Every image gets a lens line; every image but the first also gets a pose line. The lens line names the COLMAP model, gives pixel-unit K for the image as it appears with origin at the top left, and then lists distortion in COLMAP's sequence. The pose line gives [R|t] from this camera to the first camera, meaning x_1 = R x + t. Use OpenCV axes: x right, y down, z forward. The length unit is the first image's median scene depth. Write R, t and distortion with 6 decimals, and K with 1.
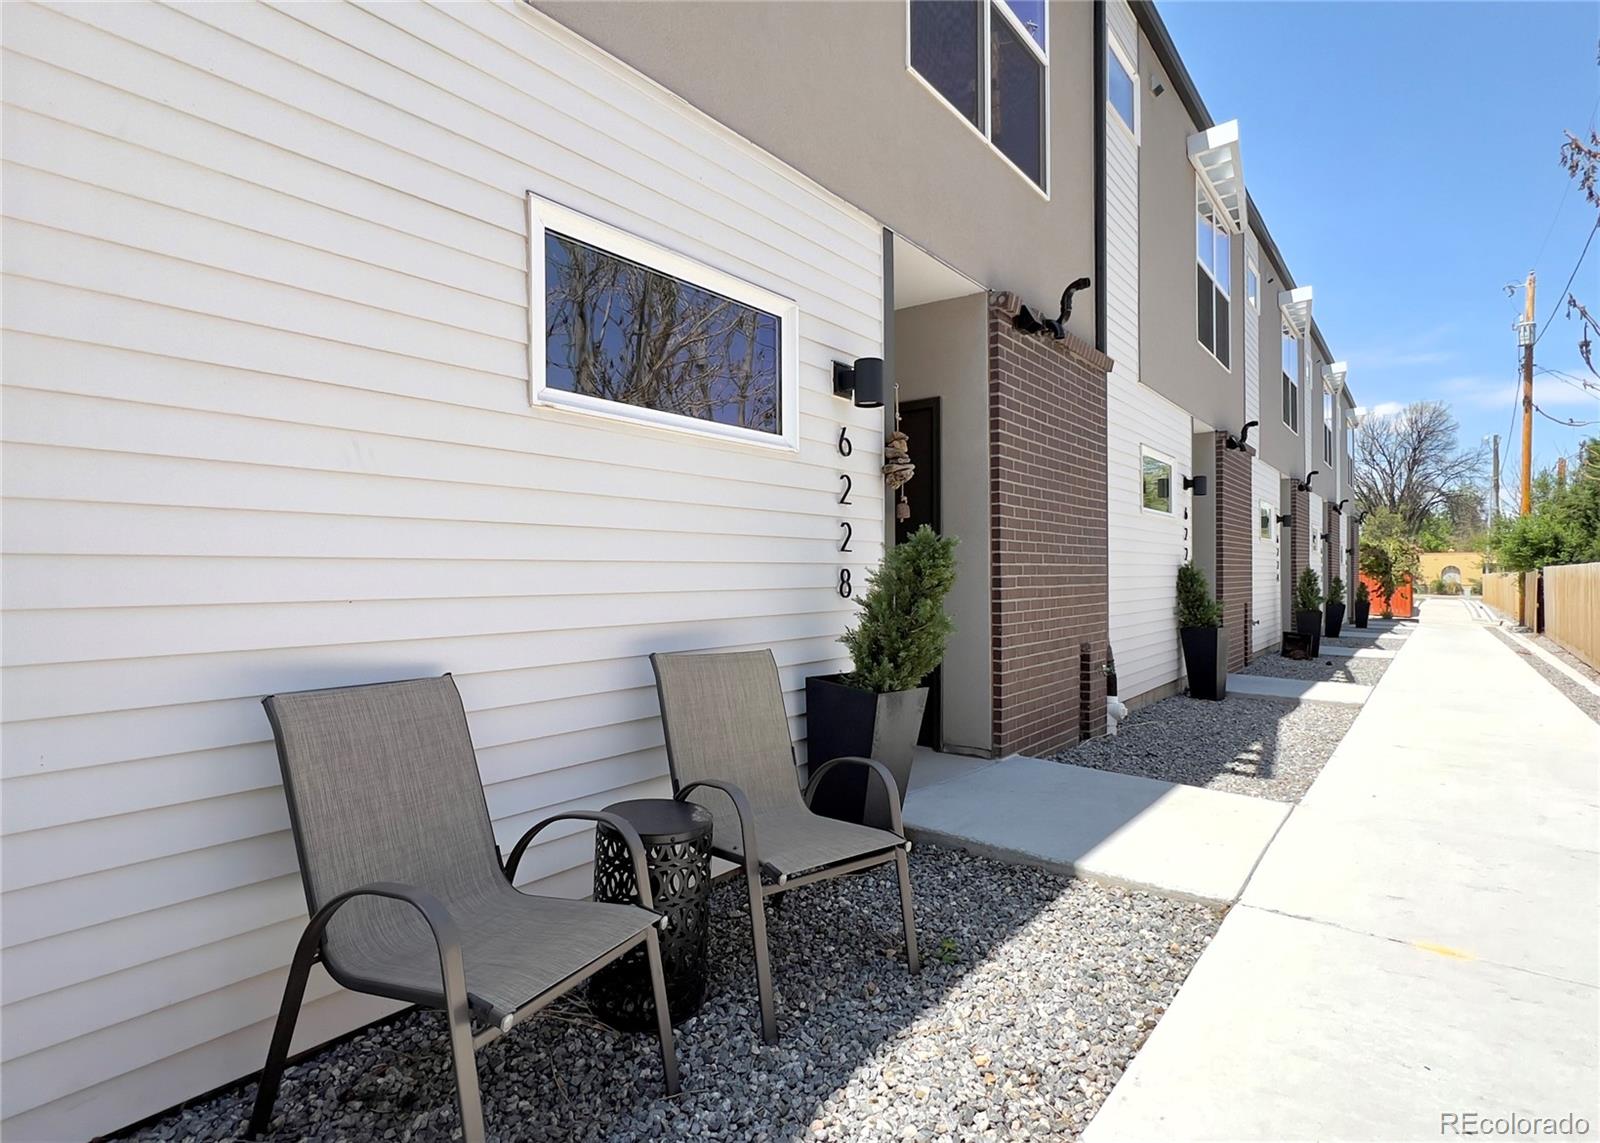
lens RADIAL K [[820.0, 0, 799.2], [0, 820.0, 570.6], [0, 0, 1]] dist [0.001533, 0.000070]
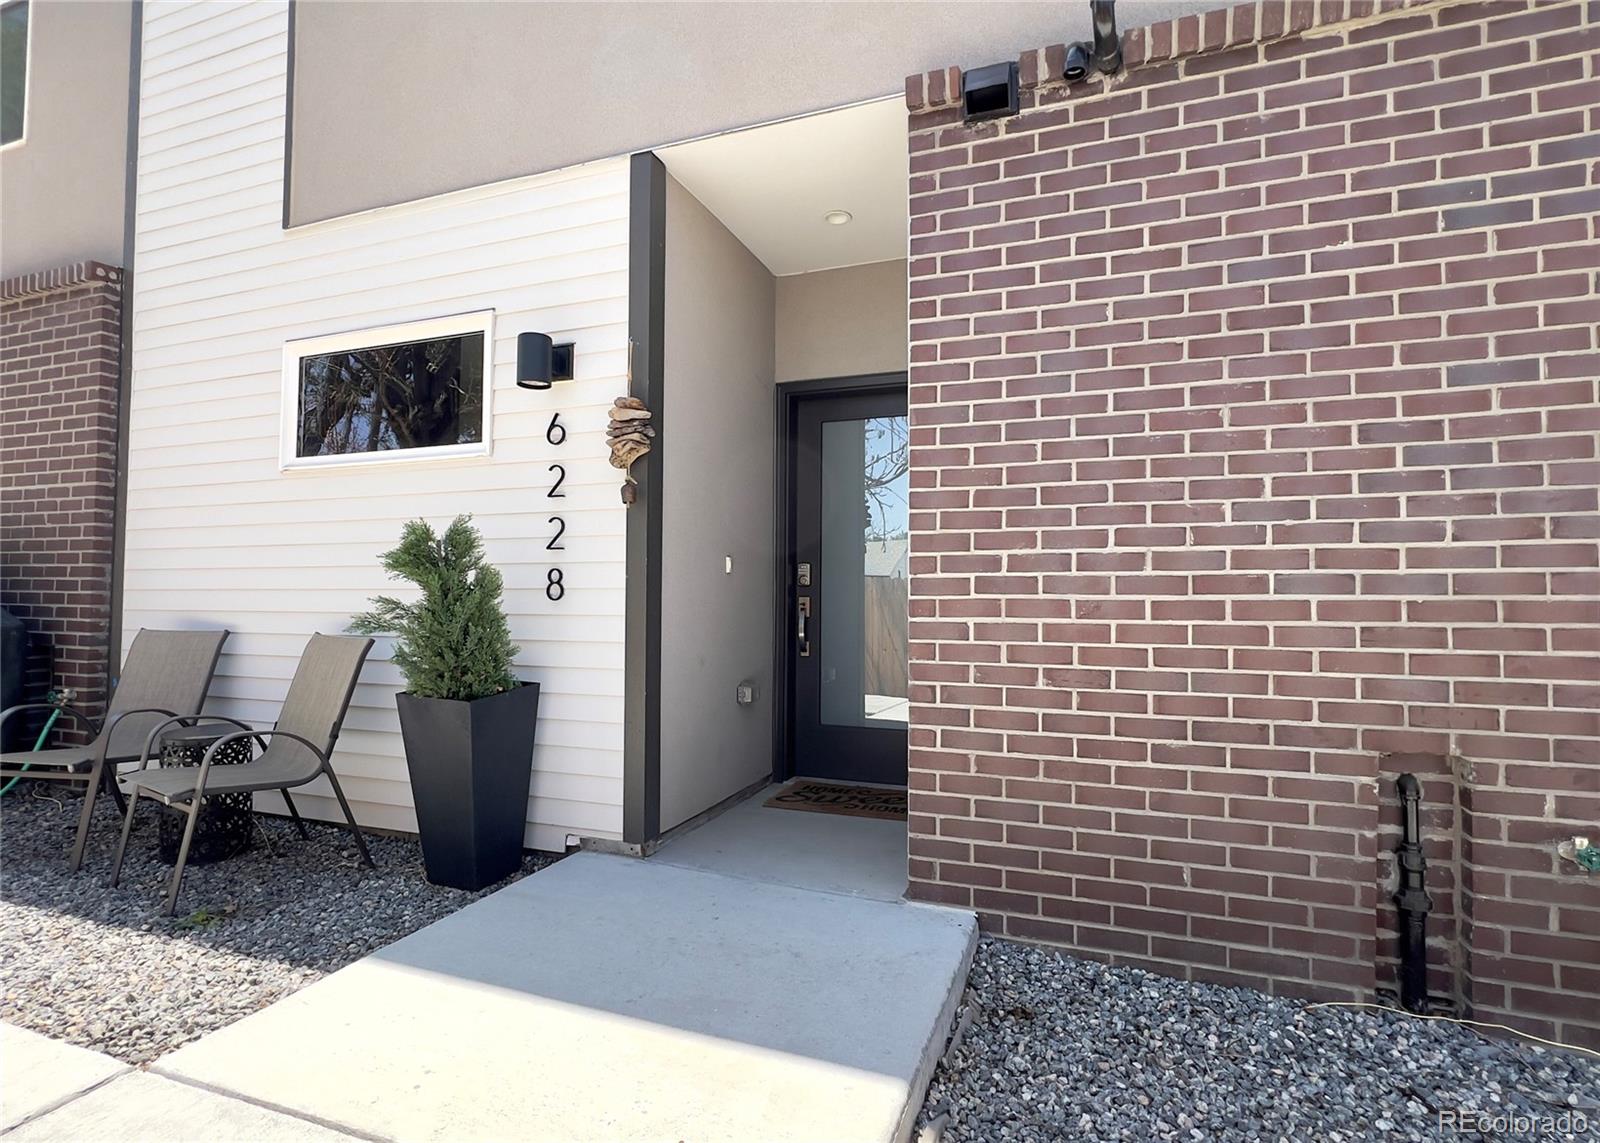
lens RADIAL K [[820.0, 0, 799.2], [0, 820.0, 573.6], [0, 0, 1]] dist [0.001533, 0.000070]
pose [[0.296554, -0.035267, -0.954365, 1.000414], [-0.005474, 0.999239, -0.038626, 0.037229], [0.955000, 0.016678, 0.296136, 0.994175]]
